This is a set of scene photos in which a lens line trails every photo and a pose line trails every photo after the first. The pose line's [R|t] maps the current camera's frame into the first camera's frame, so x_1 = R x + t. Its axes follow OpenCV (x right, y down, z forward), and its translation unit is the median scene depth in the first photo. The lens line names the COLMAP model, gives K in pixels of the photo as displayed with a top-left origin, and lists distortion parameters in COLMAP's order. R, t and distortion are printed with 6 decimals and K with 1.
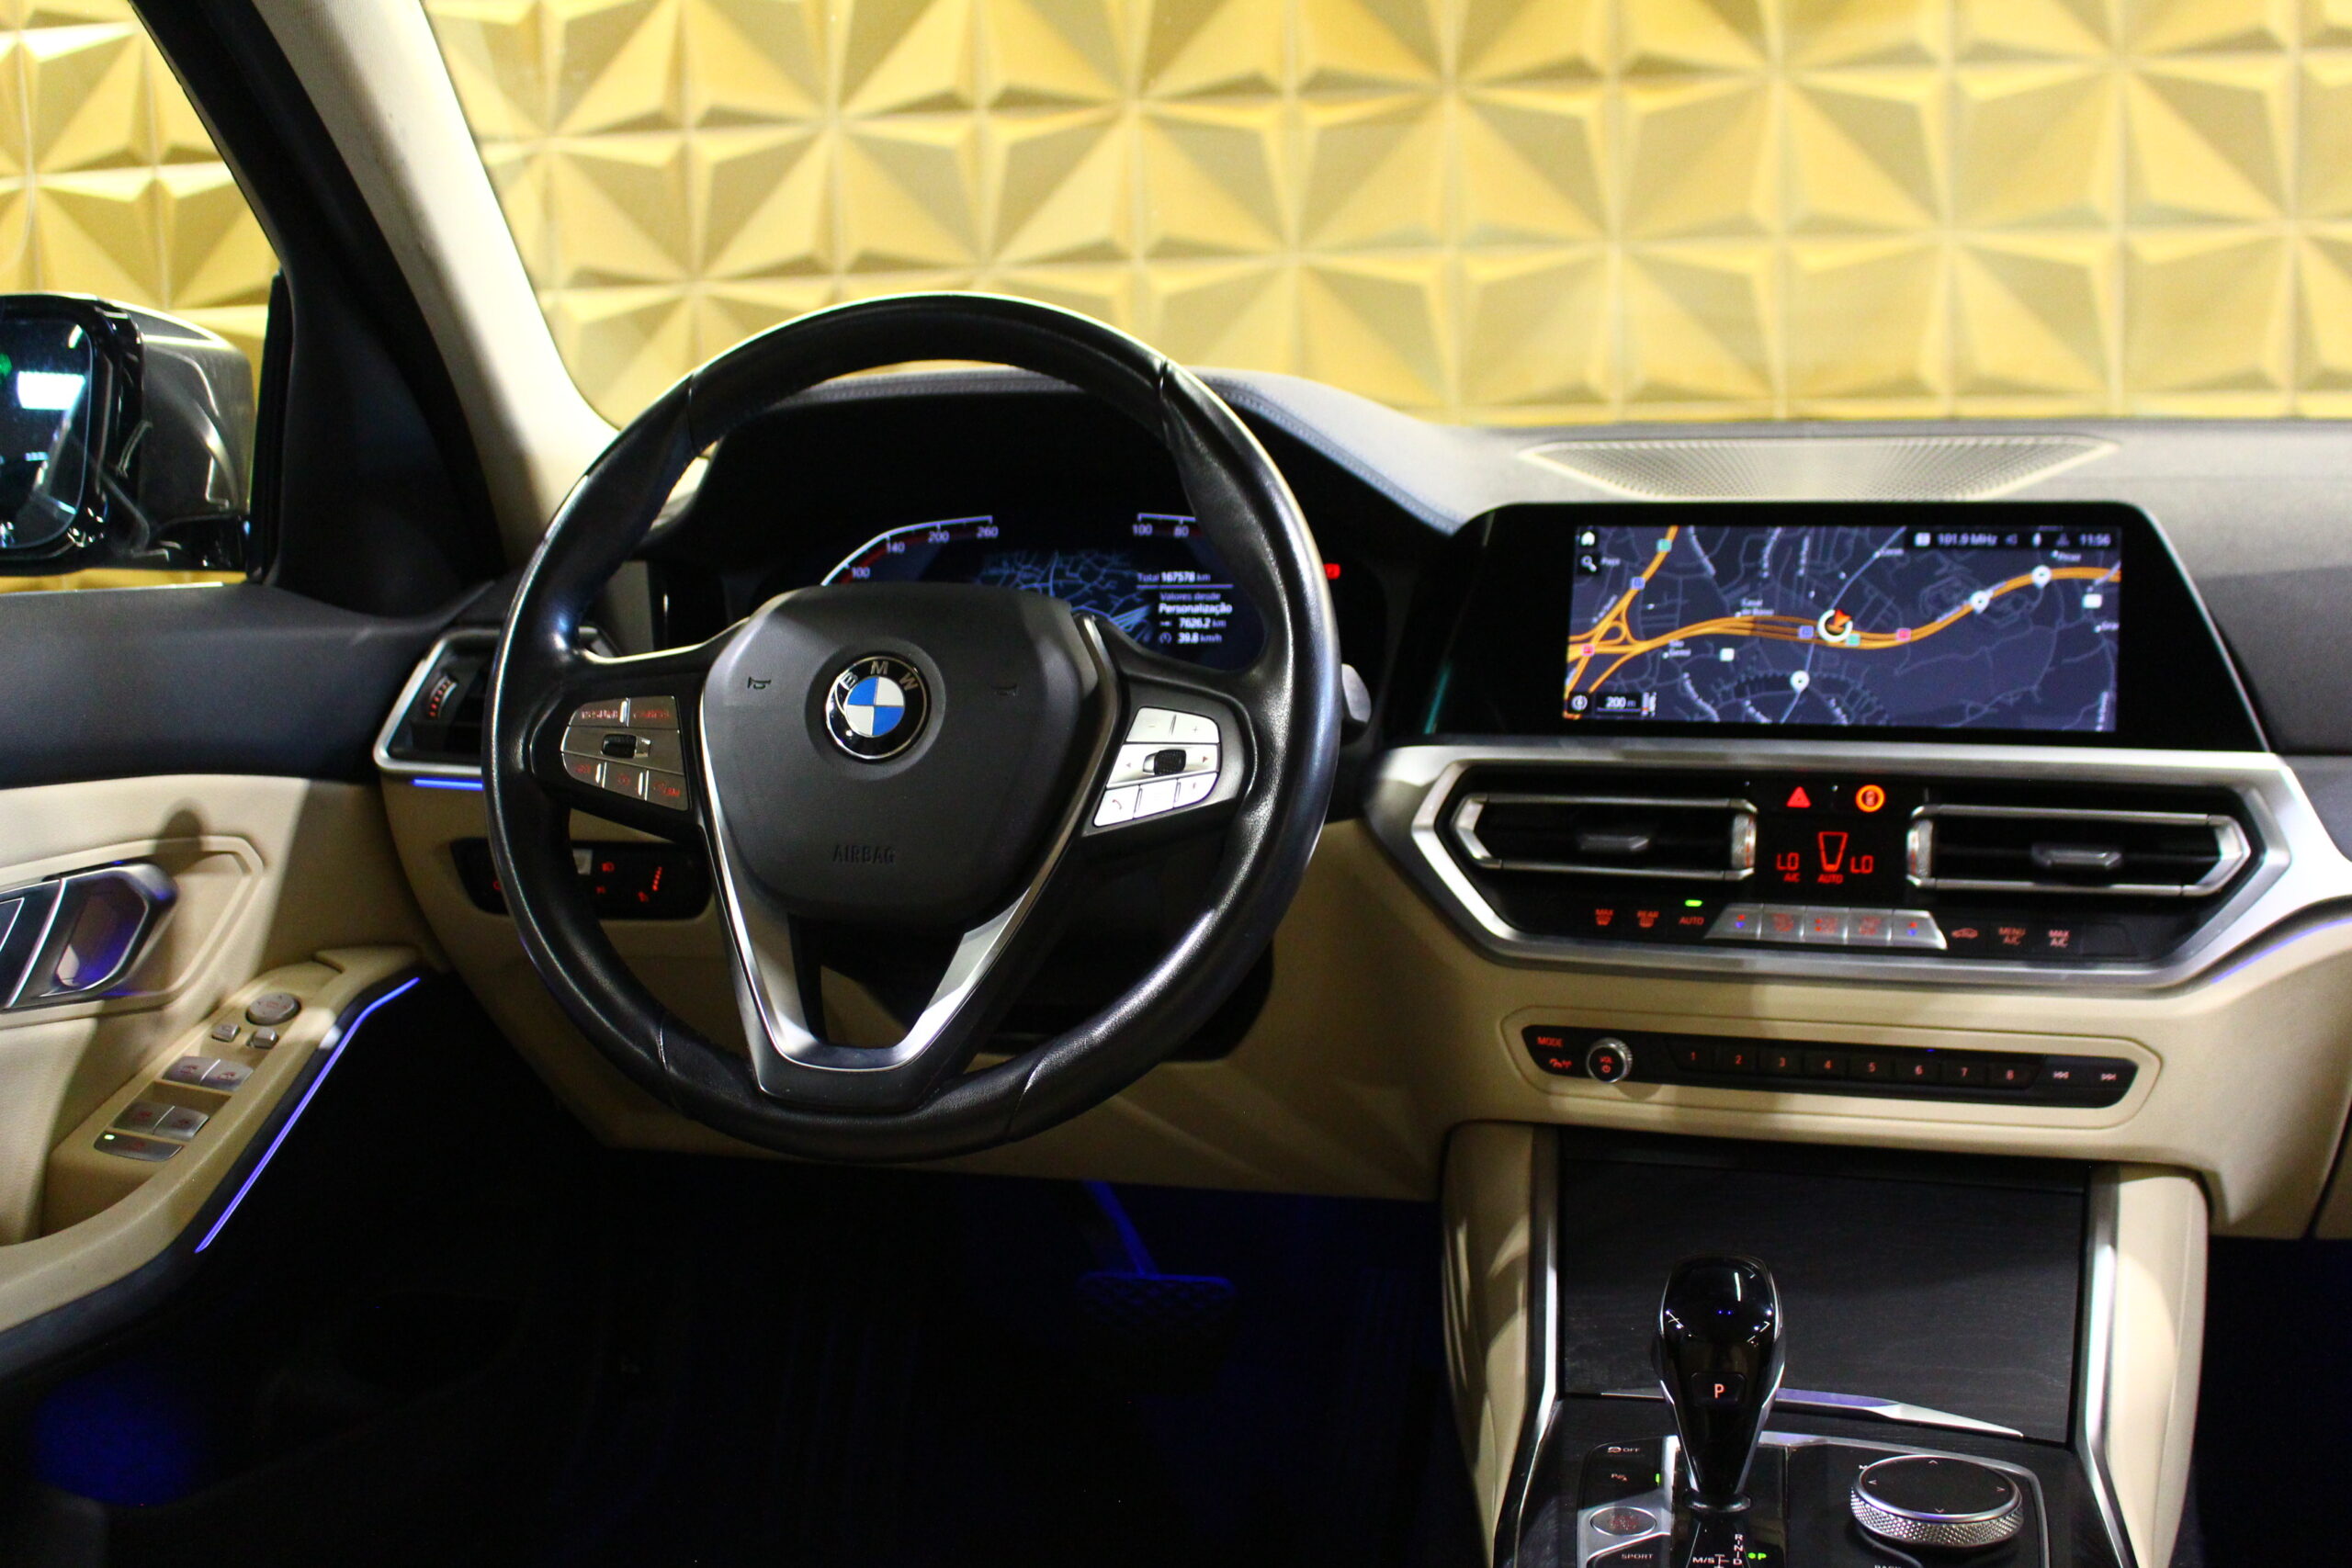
lens RADIAL K [[2835.0, 0, 1163.7], [0, 2835.0, 775.7], [0, 0, 1]] dist [-0.075645, 0.000000]
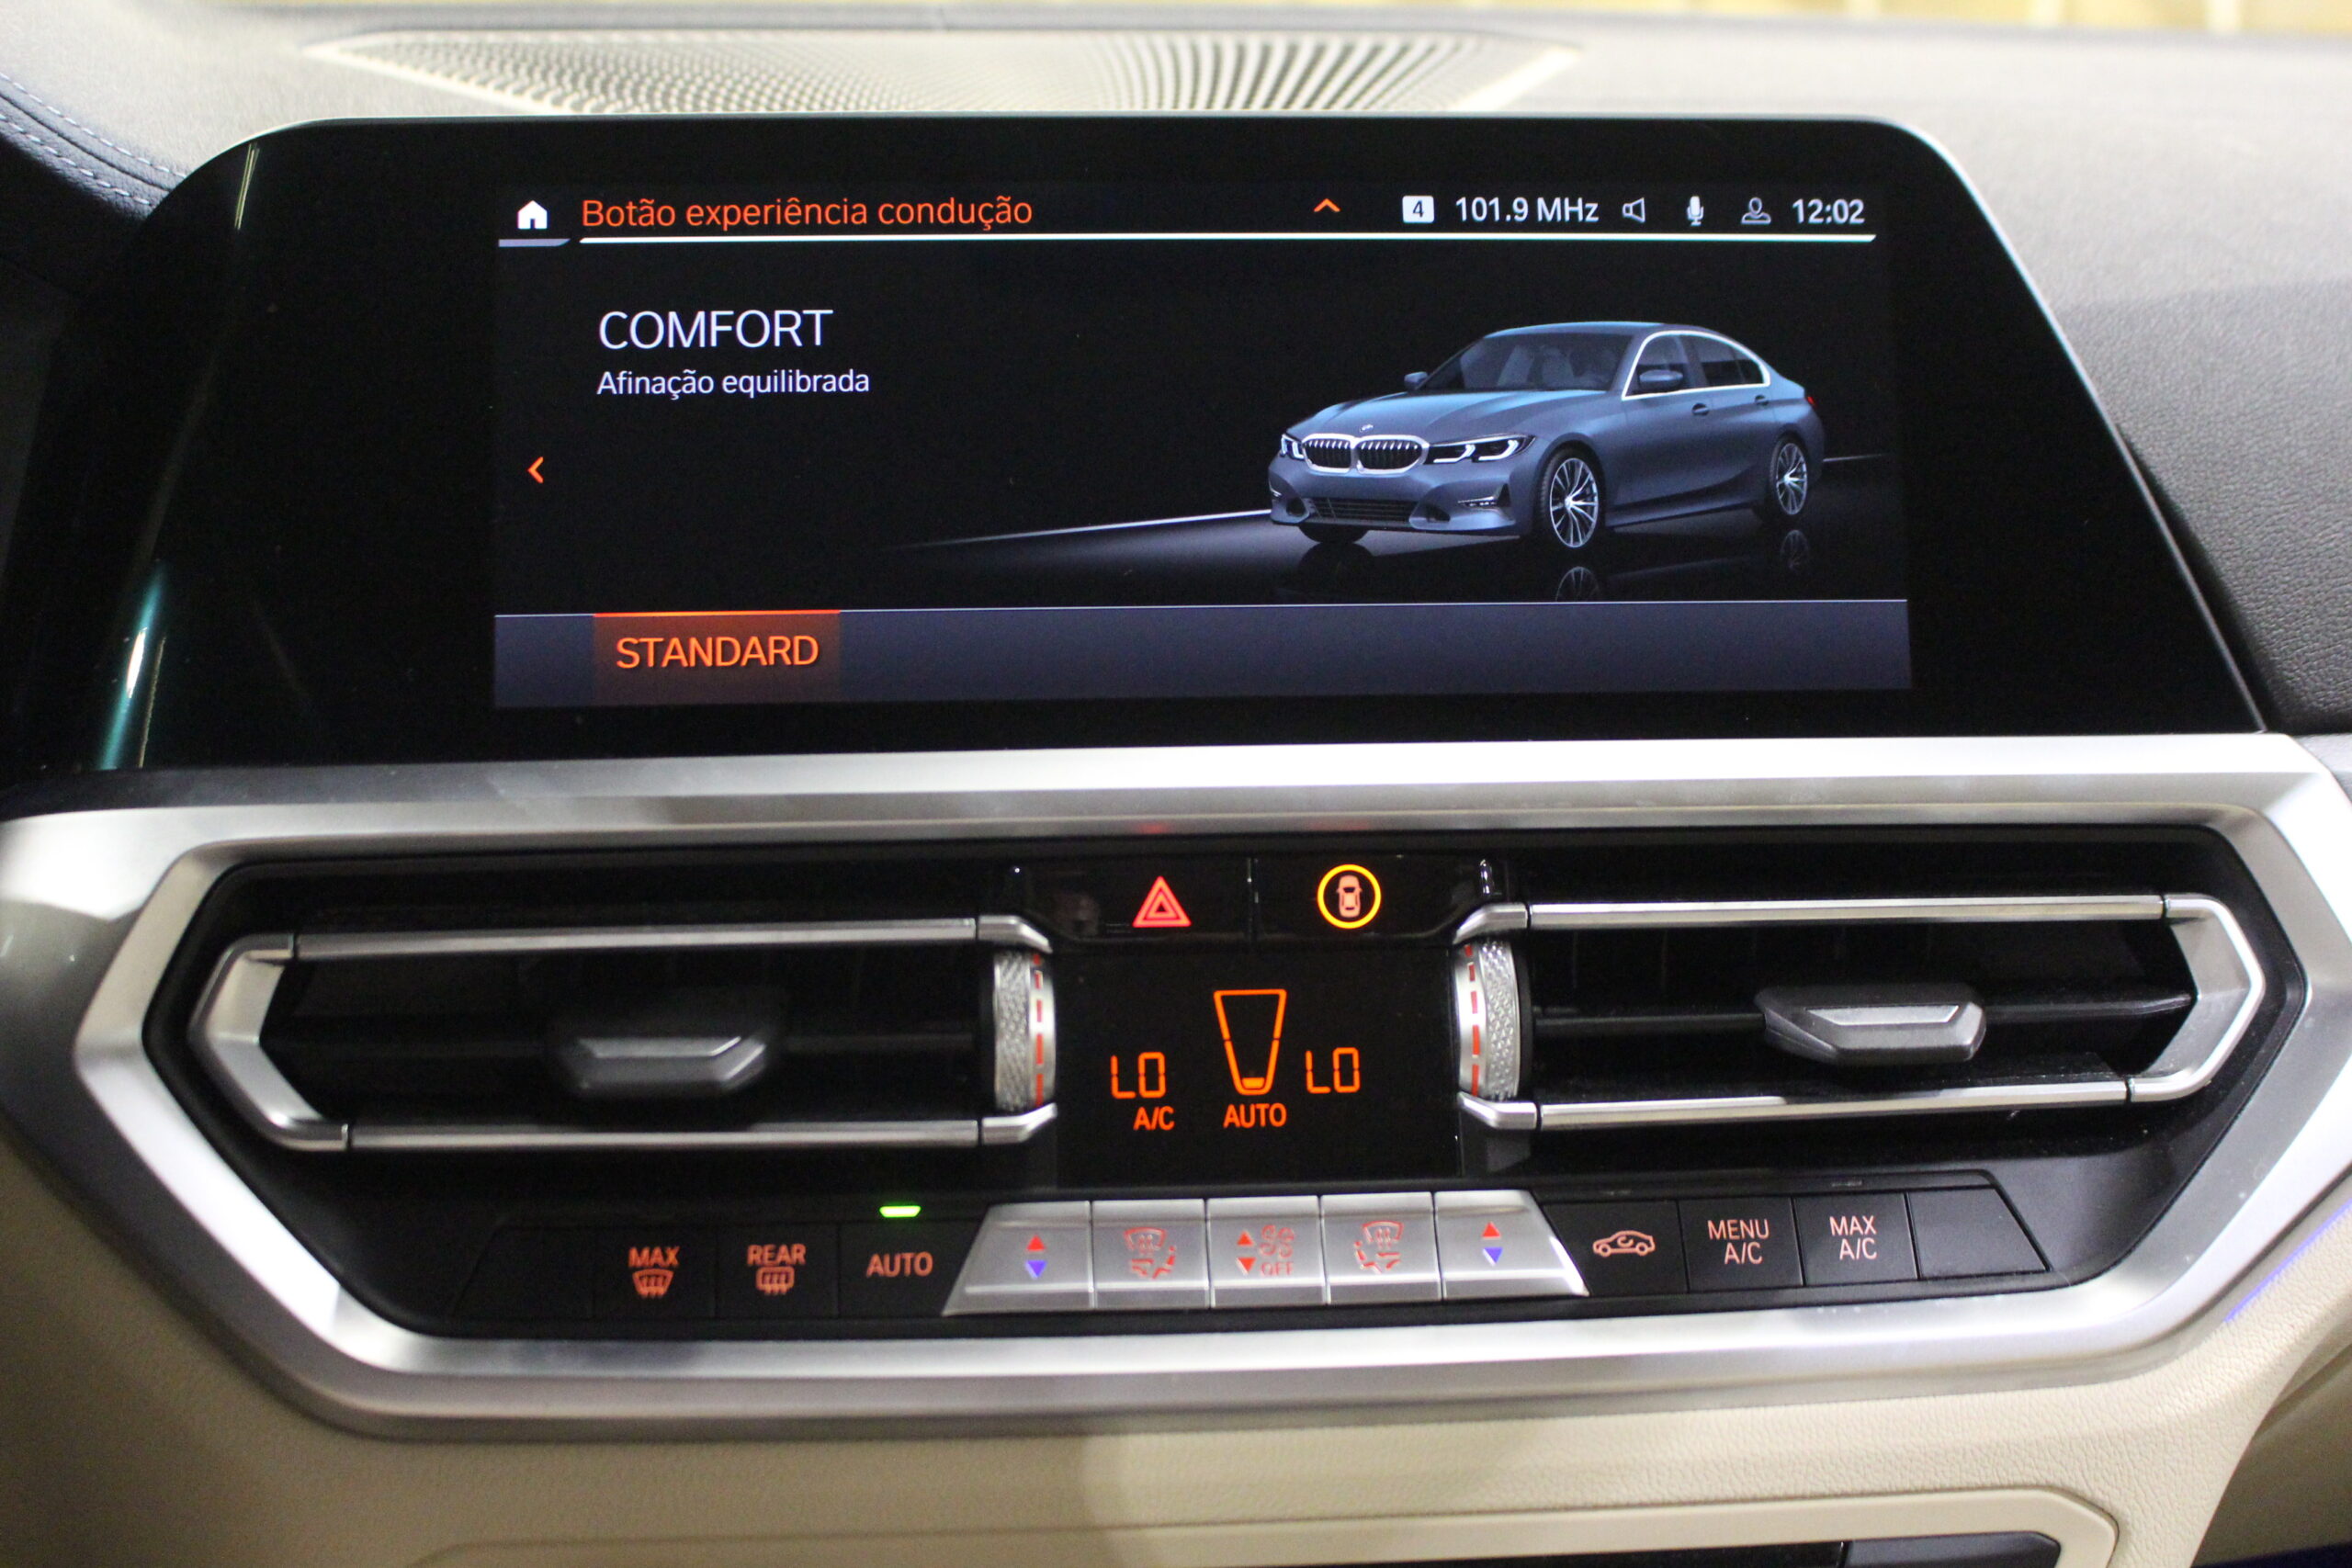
lens RADIAL K [[3099.8, 0, 1170.8], [0, 3099.8, 792.3], [0, 0, 1]] dist [-0.066877, 0.000000]
pose [[0.913024, -0.061872, 0.403186, 0.062587], [0.039050, 0.997148, 0.064591, -0.033178], [-0.406032, -0.043229, 0.912836, 0.629056]]
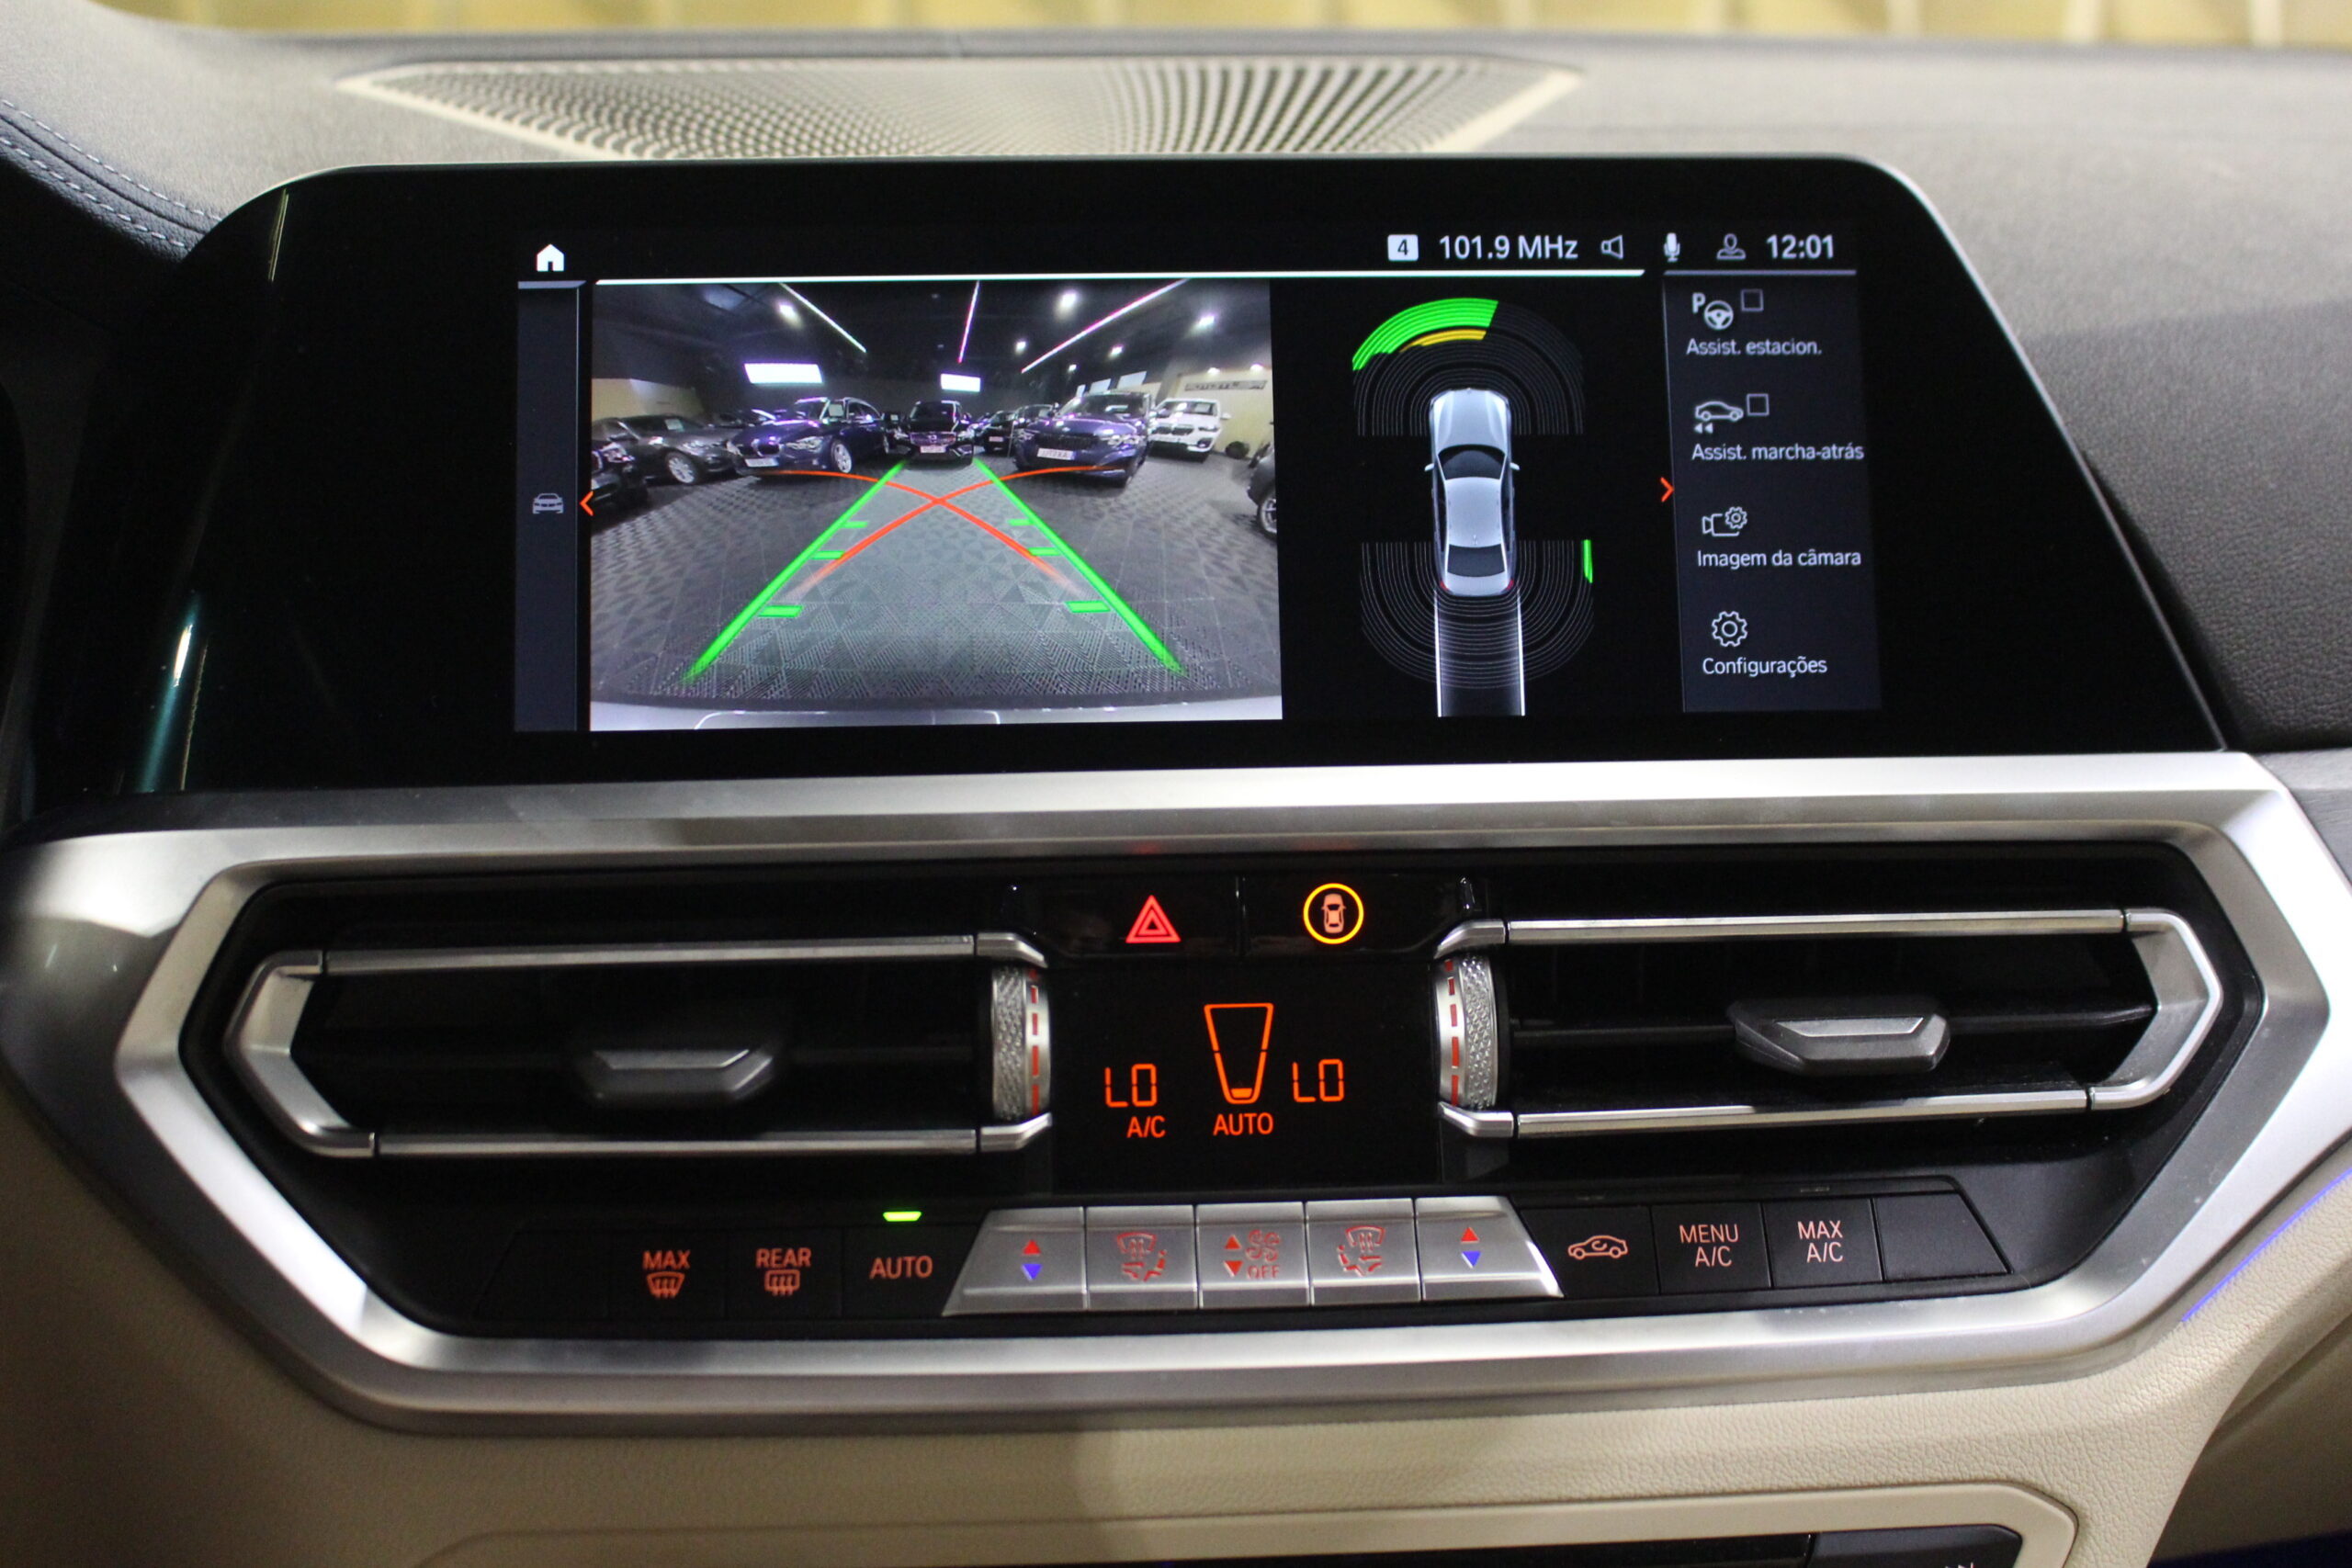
lens RADIAL K [[3099.8, 0, 1166.6], [0, 3099.8, 781.6], [0, 0, 1]] dist [-0.066877, 0.000000]
pose [[0.919664, -0.064752, 0.387331, 0.063466], [0.042236, 0.996901, 0.066373, -0.039377], [-0.390429, -0.044681, 0.919548, 0.610794]]
